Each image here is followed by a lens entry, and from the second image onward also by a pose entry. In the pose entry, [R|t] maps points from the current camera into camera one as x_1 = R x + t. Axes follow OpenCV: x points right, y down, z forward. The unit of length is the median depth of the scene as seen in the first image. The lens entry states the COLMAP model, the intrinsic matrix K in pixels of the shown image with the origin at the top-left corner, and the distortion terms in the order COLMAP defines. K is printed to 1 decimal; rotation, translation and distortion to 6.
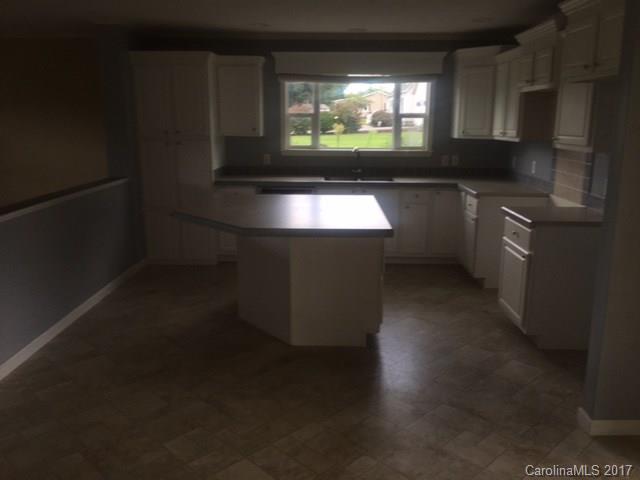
lens RADIAL K [[549.7, 0, 326.7], [0, 549.7, 239.1], [0, 0, 1]] dist [0.101644, -0.013959]
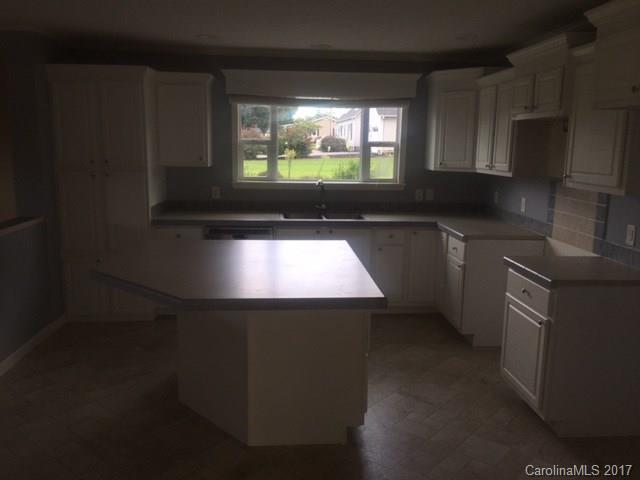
lens RADIAL K [[549.7, 0, 313.1], [0, 549.7, 239.0], [0, 0, 1]] dist [0.101644, -0.013959]
pose [[0.997563, -0.003292, 0.069692, -0.020612], [0.006182, 0.999128, -0.041282, -0.043139], [-0.069495, 0.041612, 0.996714, 0.161122]]
